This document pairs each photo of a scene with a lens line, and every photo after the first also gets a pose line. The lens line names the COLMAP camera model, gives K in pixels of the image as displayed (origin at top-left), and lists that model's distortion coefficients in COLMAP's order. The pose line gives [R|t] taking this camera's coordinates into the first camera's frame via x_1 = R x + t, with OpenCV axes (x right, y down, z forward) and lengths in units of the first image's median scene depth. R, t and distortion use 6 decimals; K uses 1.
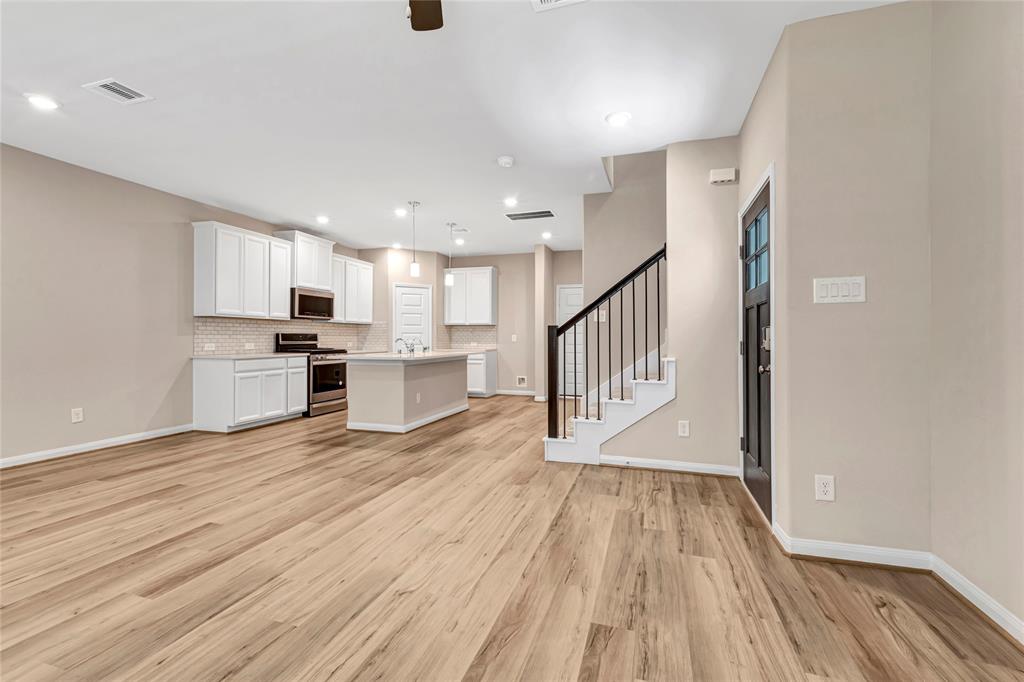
lens RADIAL K [[448.9, 0, 517.6], [0, 448.9, 335.2], [0, 0, 1]] dist [0.002322, 0.000046]
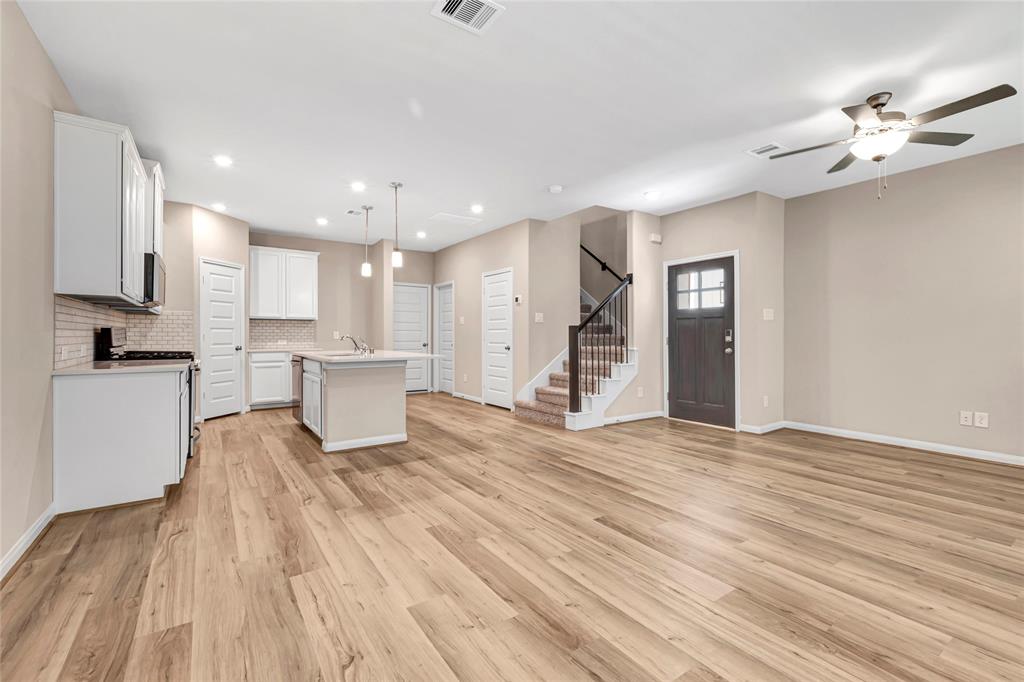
lens RADIAL K [[442.6, 0, 523.3], [0, 442.6, 331.9], [0, 0, 1]] dist [0.008945, 0.000220]
pose [[0.611214, 0.005897, 0.791444, -1.313146], [-0.006228, 0.999977, -0.002641, 0.000706], [-0.791441, -0.003315, 0.611236, 0.435748]]
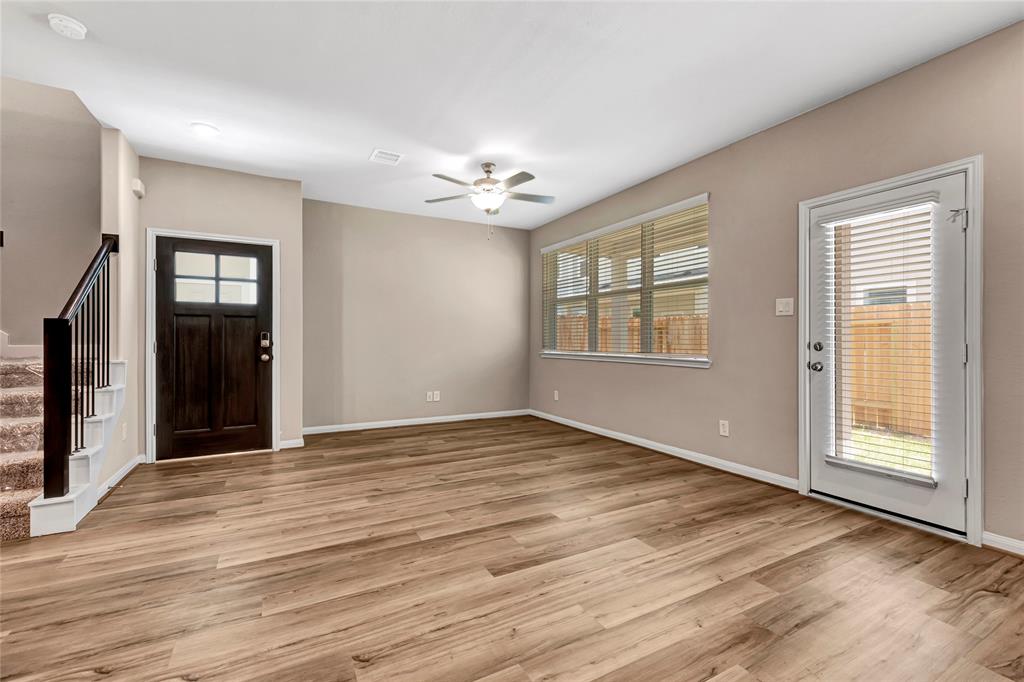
lens RADIAL K [[440.1, 0, 505.4], [0, 440.1, 338.6], [0, 0, 1]] dist [0.002074, -0.000305]
pose [[-0.708369, -0.001720, 0.705840, -1.038480], [-0.009979, 0.999921, -0.007578, 0.006047], [-0.705771, -0.012412, -0.708331, 1.285650]]
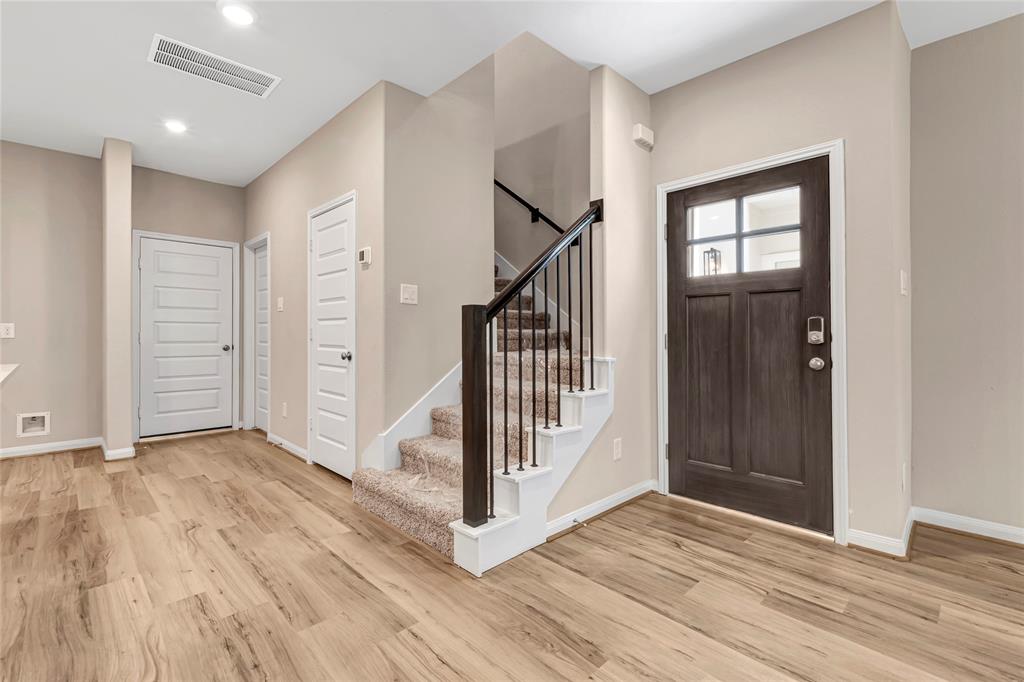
lens RADIAL K [[458.7, 0, 513.0], [0, 458.7, 329.6], [0, 0, 1]] dist [0.002248, 0.000251]
pose [[0.478189, 0.003988, 0.878248, -0.465714], [-0.005606, 0.999983, -0.001488, 0.009077], [-0.878239, -0.004212, 0.478203, 0.919500]]
